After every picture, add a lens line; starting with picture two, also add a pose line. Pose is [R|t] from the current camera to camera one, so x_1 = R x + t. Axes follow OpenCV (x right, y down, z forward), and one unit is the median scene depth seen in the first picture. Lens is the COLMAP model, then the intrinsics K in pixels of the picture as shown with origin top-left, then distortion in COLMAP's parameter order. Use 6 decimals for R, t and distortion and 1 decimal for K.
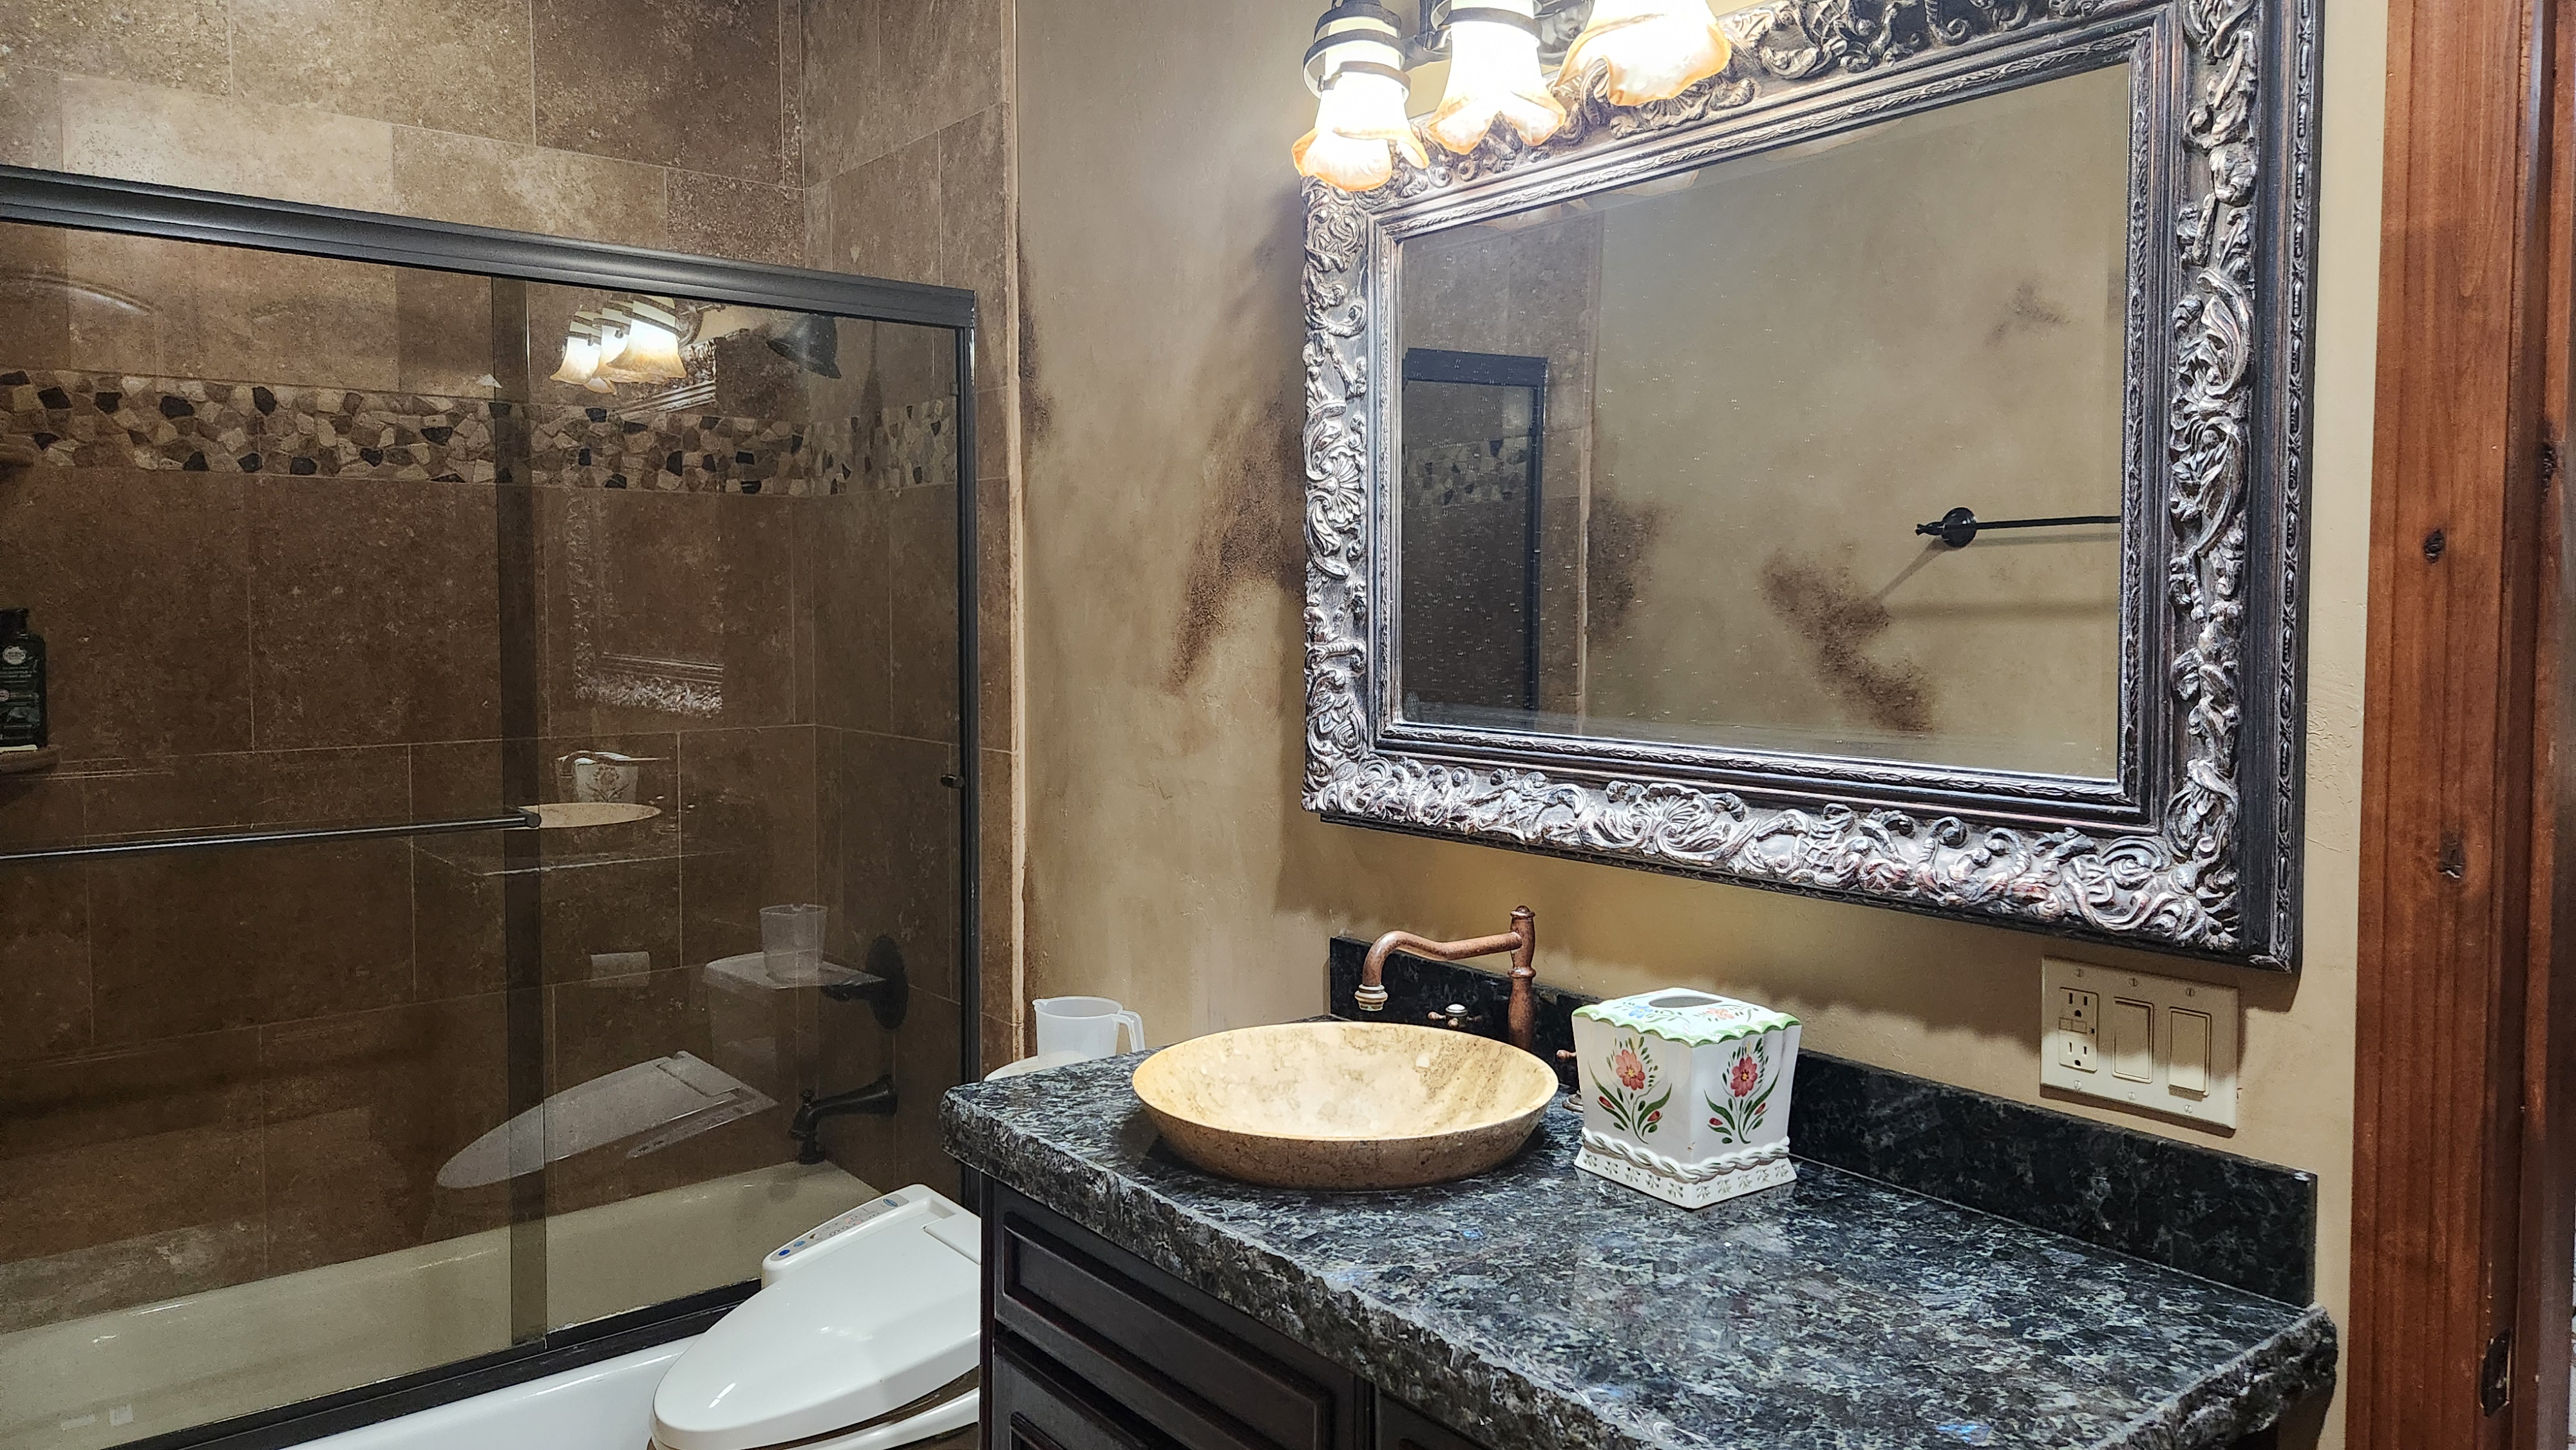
lens RADIAL K [[1698.8, 0, 1304.3], [0, 1698.8, 723.5], [0, 0, 1]] dist [0.073796, -0.059084]
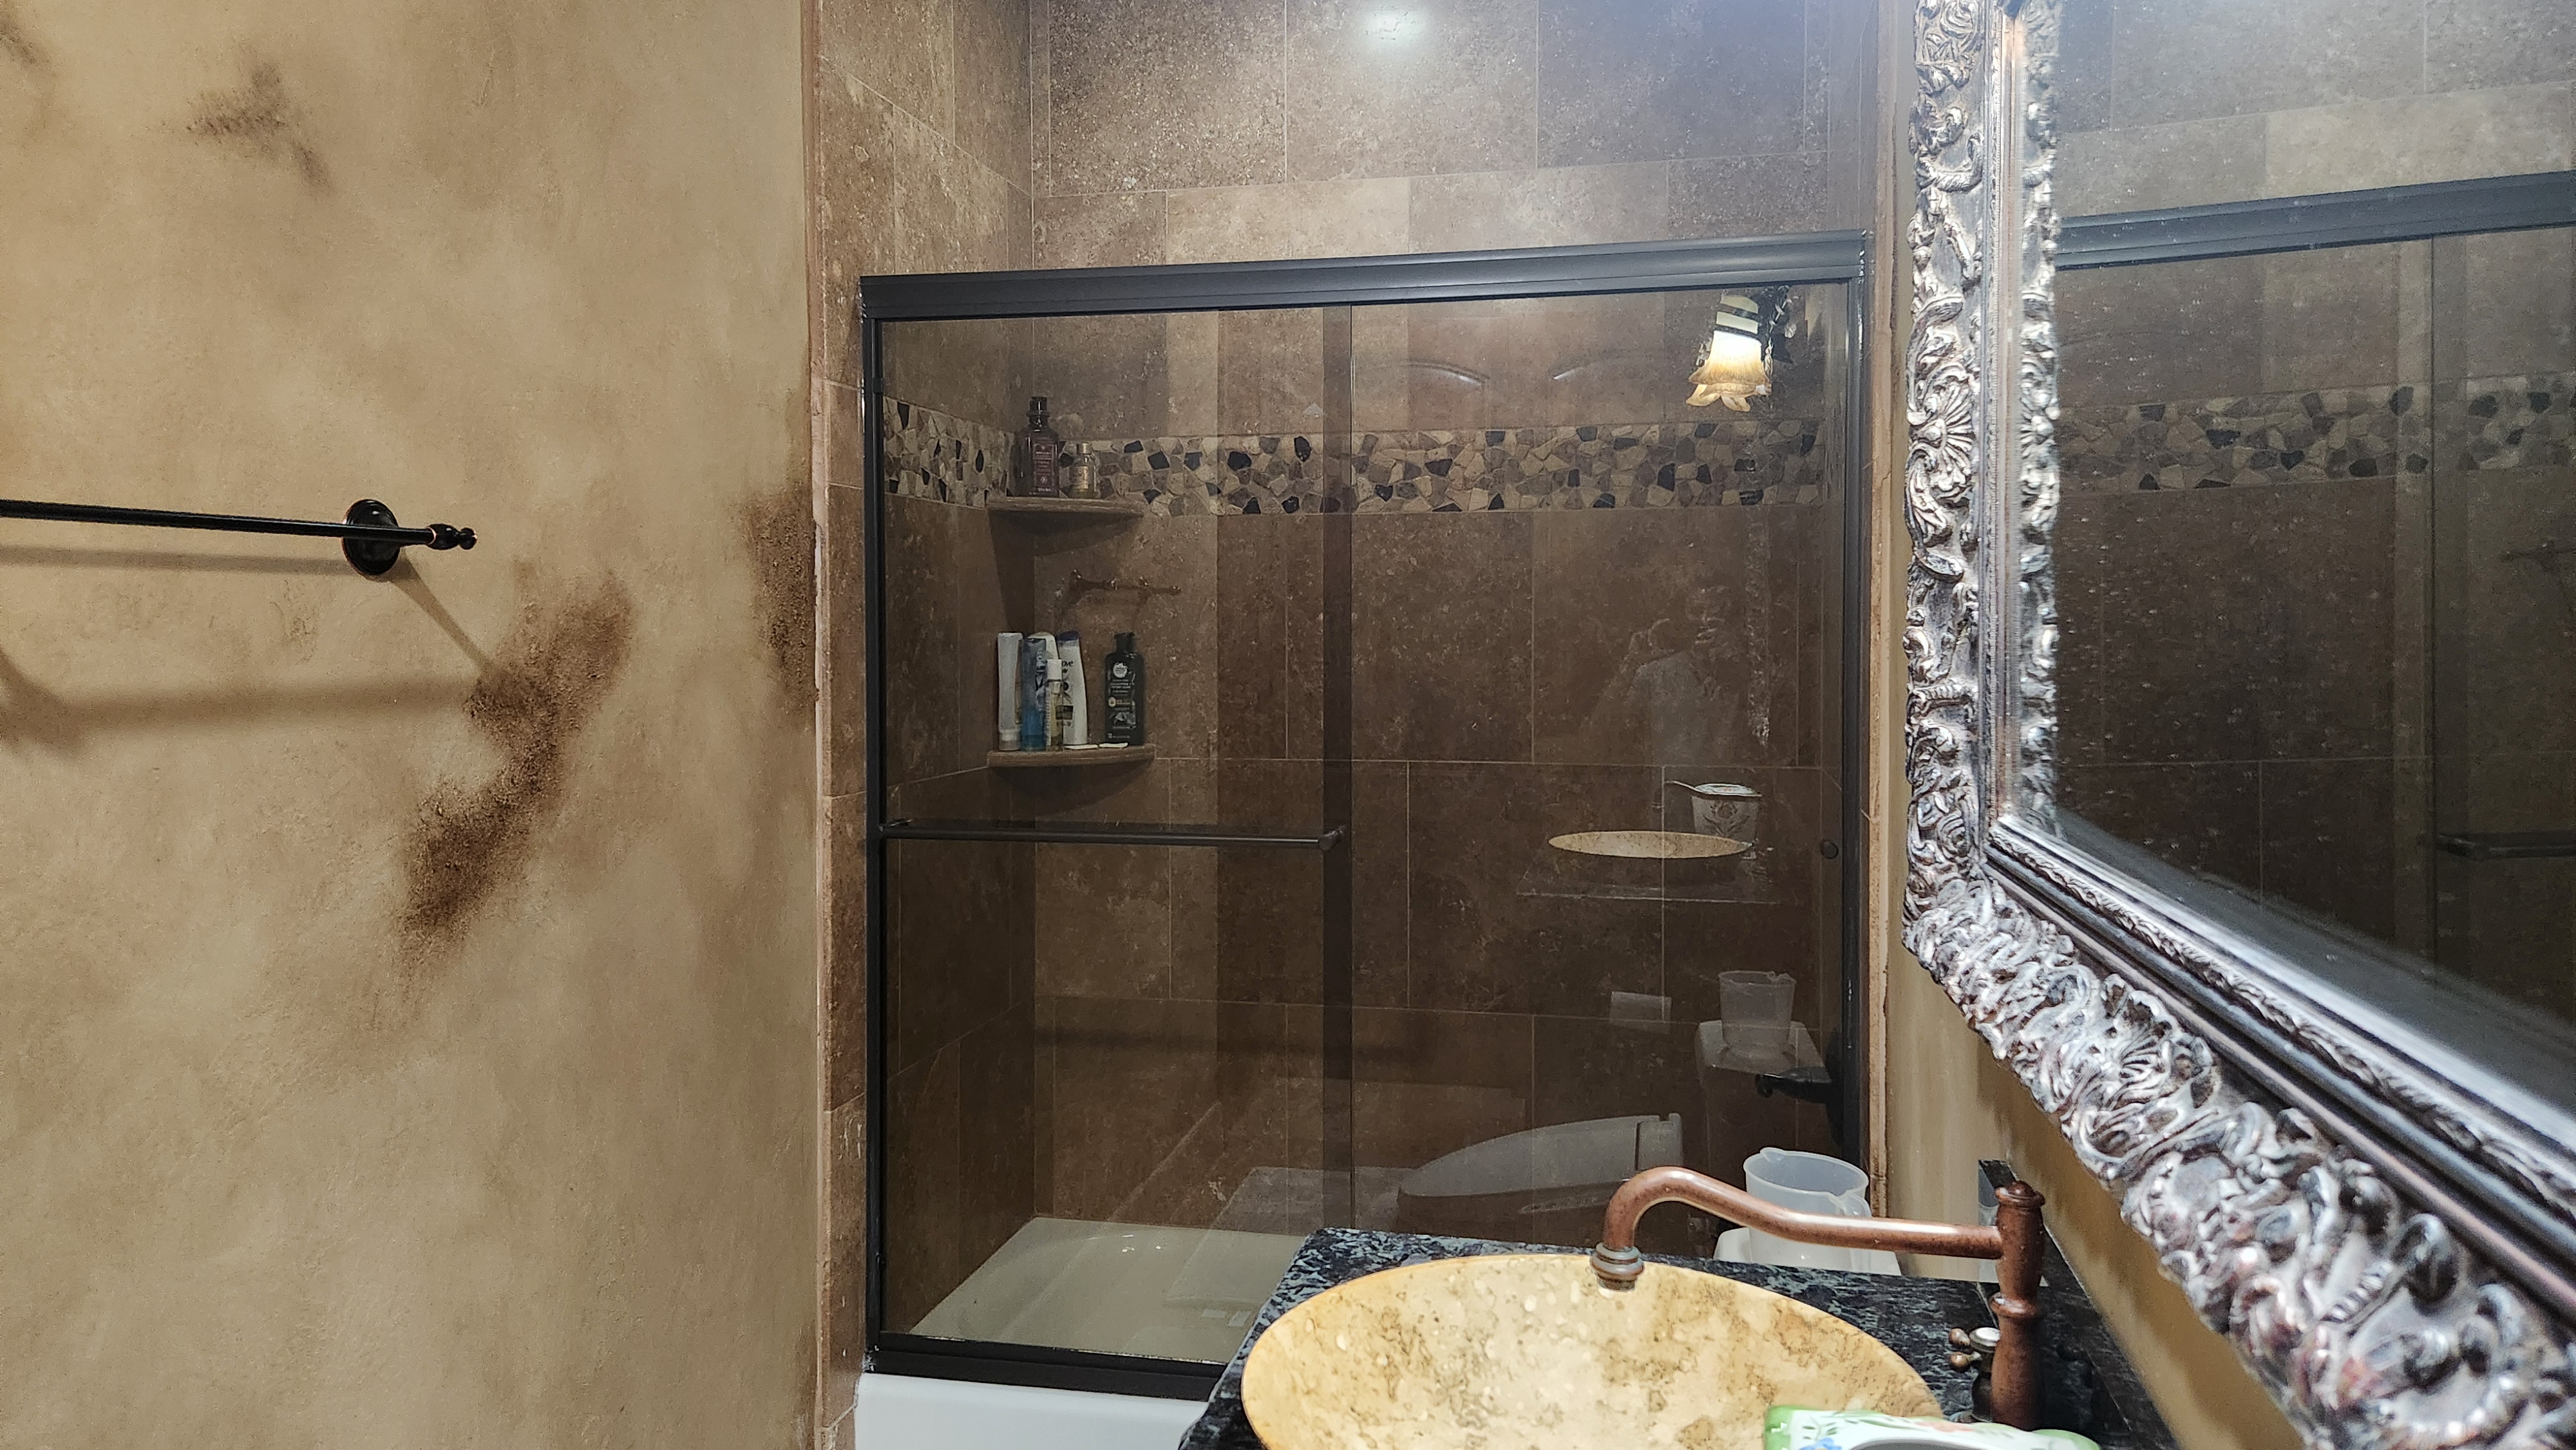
lens RADIAL K [[1698.8, 0, 1290.2], [0, 1698.8, 700.8], [0, 0, 1]] dist [0.073796, -0.059084]
pose [[0.636932, 0.032841, -0.770220, 0.247976], [-0.056286, 0.998407, -0.003975, -0.017925], [0.768863, 0.045884, 0.637765, 0.294683]]
